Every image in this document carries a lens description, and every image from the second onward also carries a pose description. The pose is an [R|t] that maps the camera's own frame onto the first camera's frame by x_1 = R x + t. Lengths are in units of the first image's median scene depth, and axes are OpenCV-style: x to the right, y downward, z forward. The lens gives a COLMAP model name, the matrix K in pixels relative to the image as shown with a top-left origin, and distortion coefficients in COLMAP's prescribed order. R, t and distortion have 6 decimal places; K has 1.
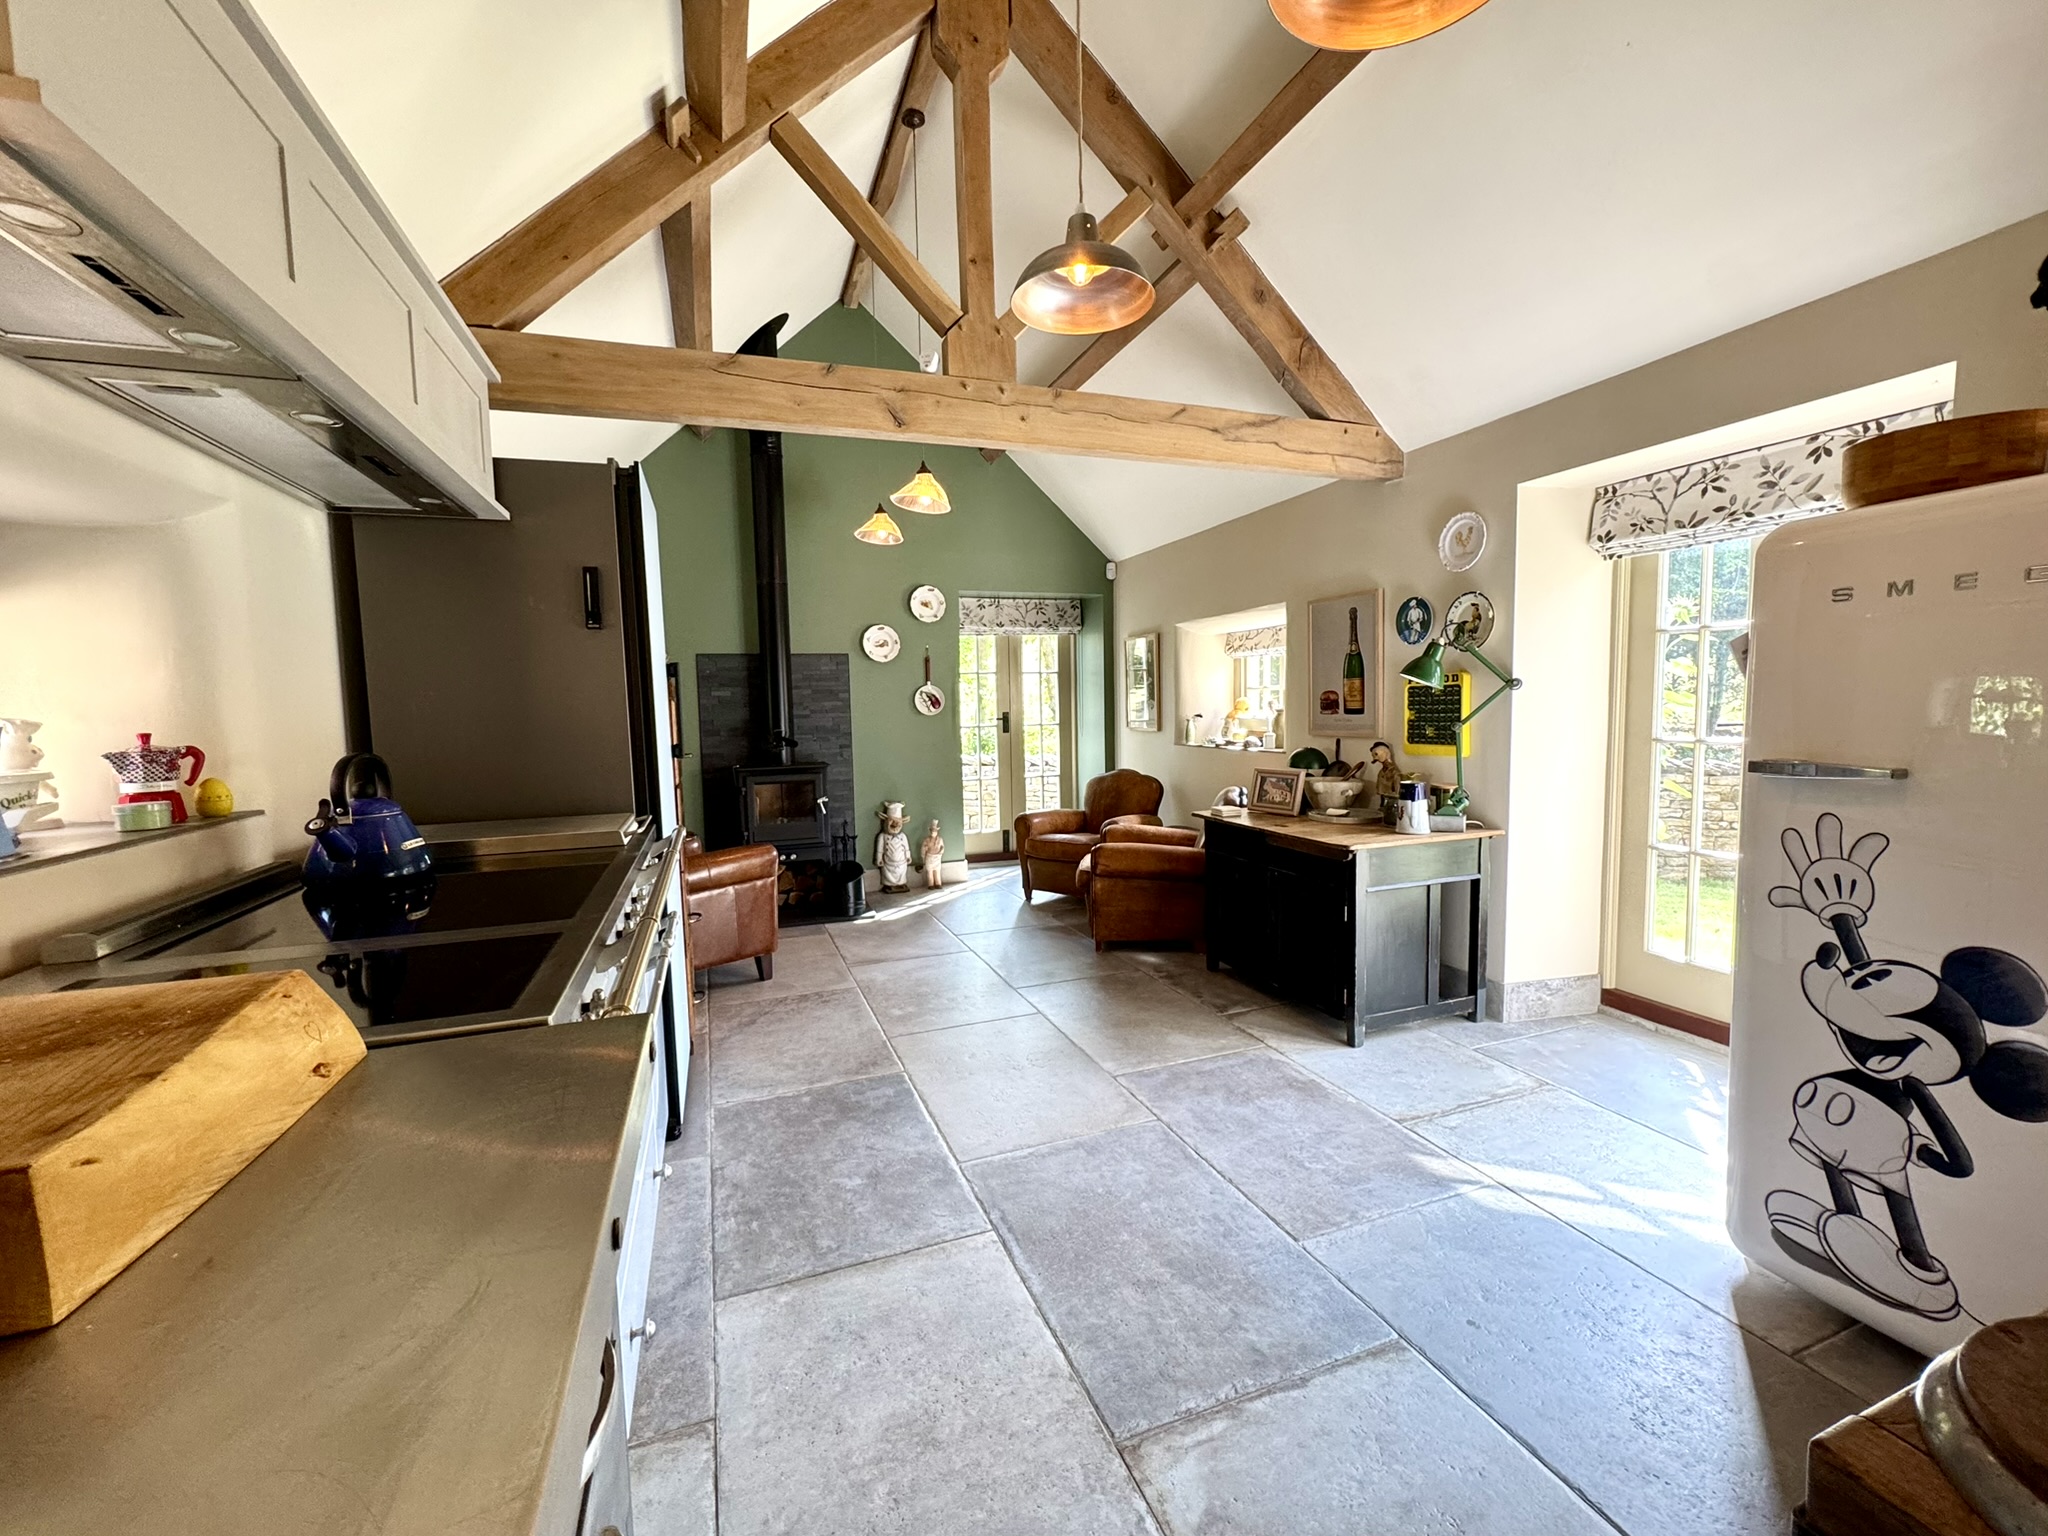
lens RADIAL K [[886.3, 0, 1015.7], [0, 886.3, 773.6], [0, 0, 1]] dist [-0.003326, -0.000209]
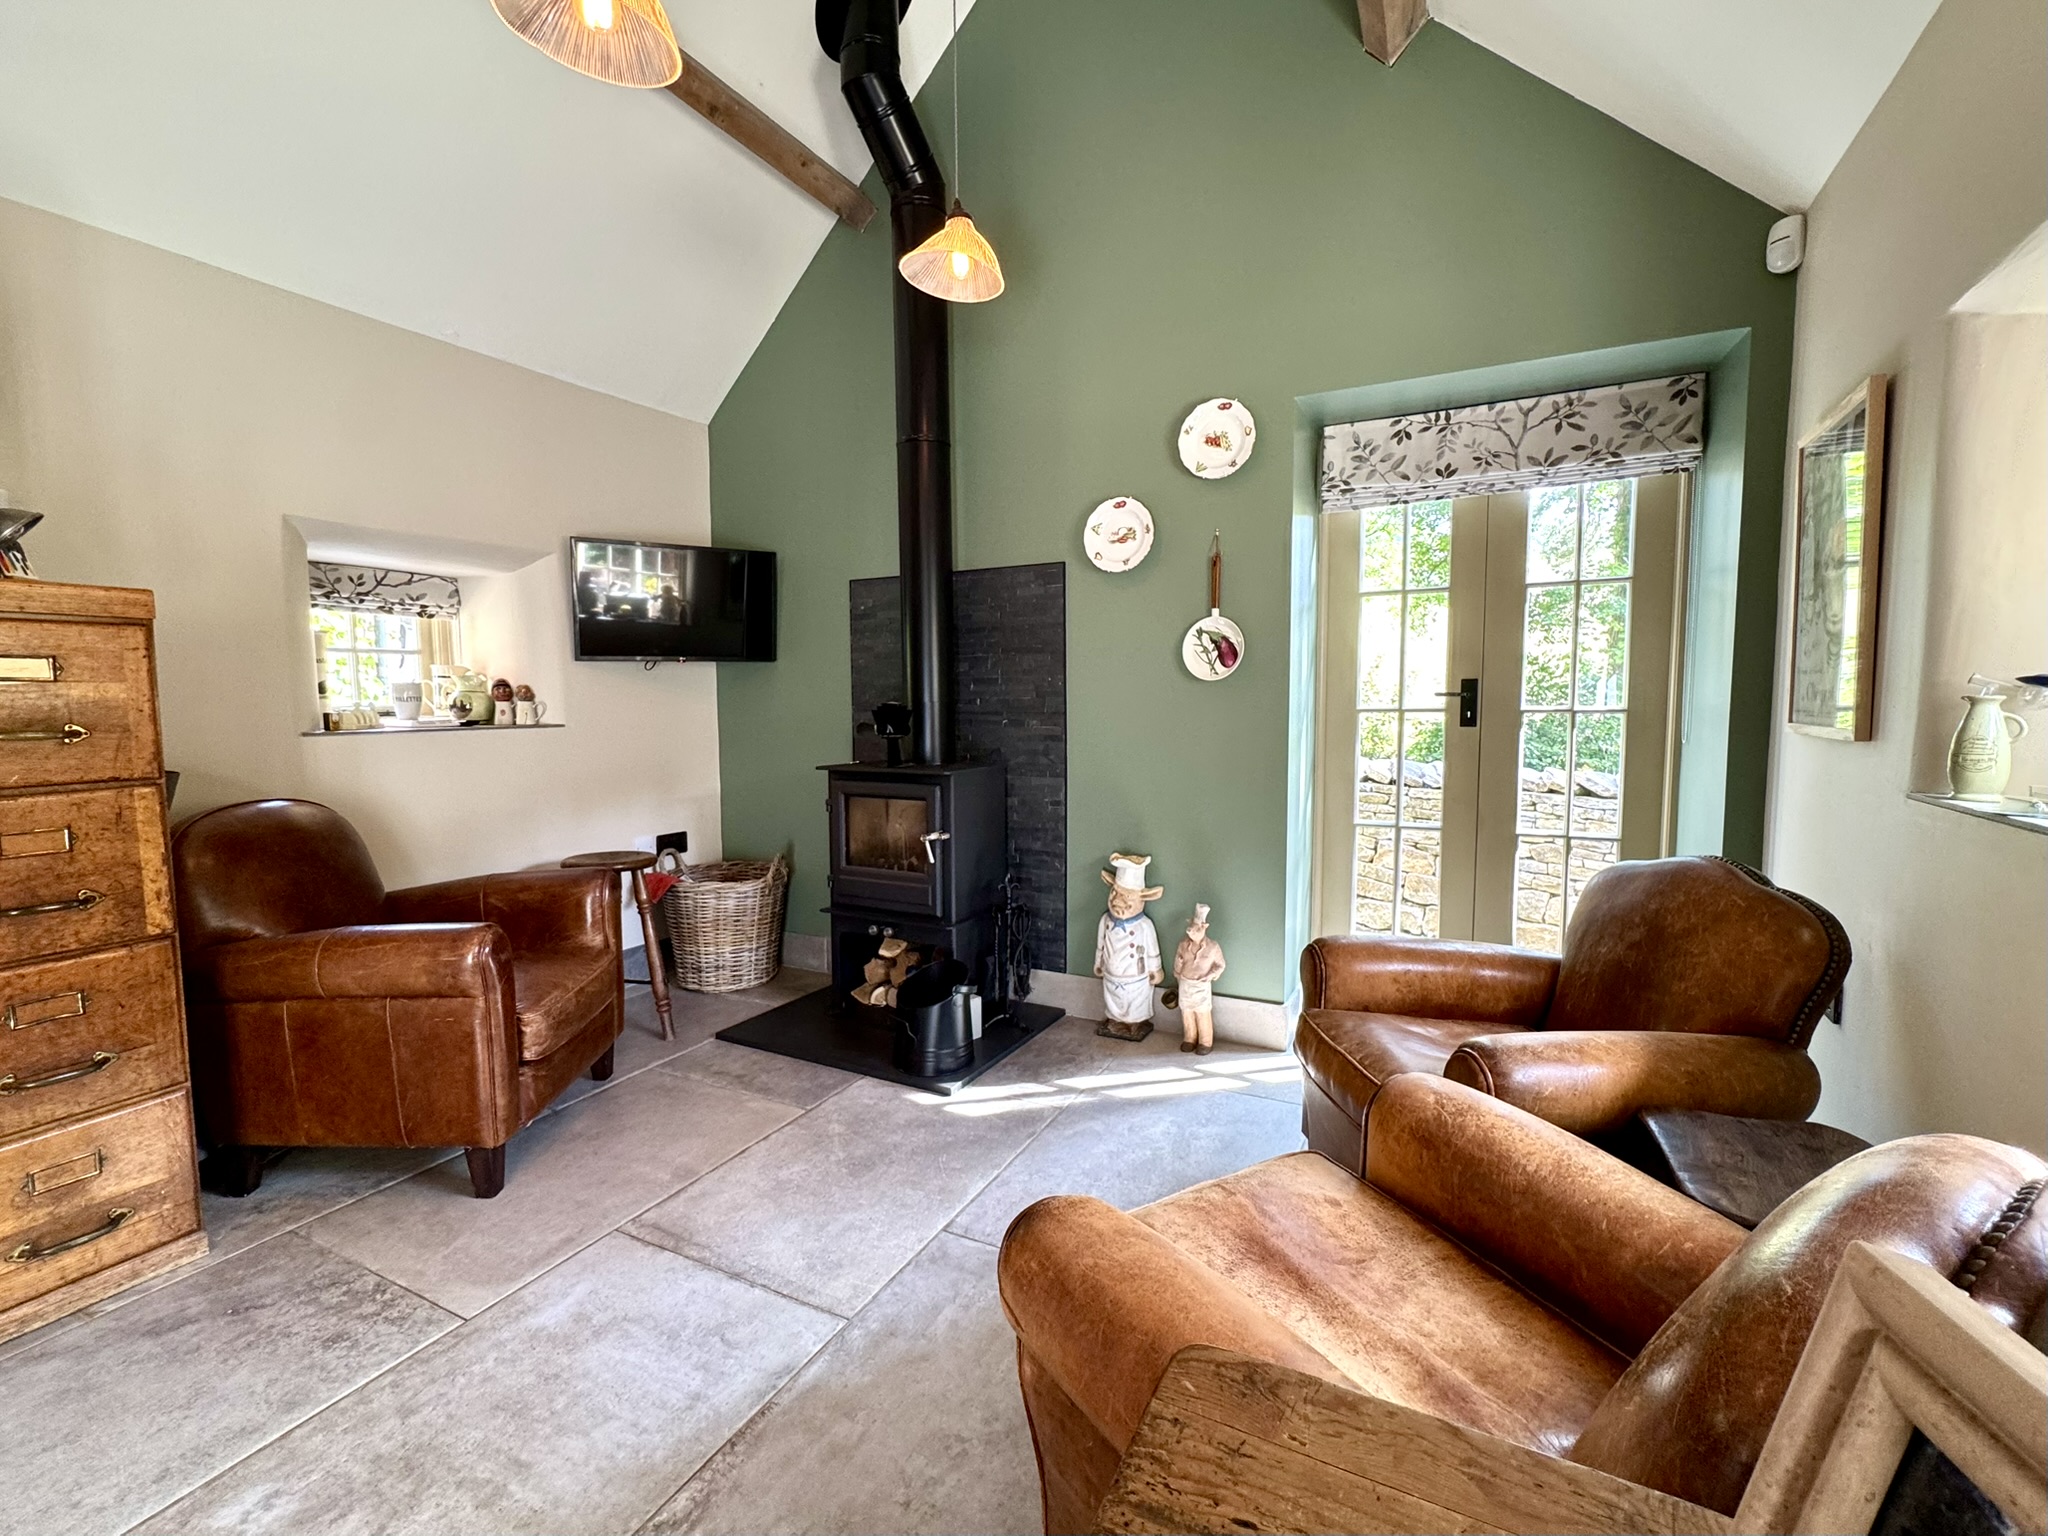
lens RADIAL K [[886.3, 0, 1035.7], [0, 886.3, 764.4], [0, 0, 1]] dist [-0.003326, -0.000209]
pose [[0.667803, 0.068680, -0.741163, 0.191456], [-0.066764, 0.997247, 0.032255, -0.030840], [0.741338, 0.027943, 0.670550, 0.624326]]
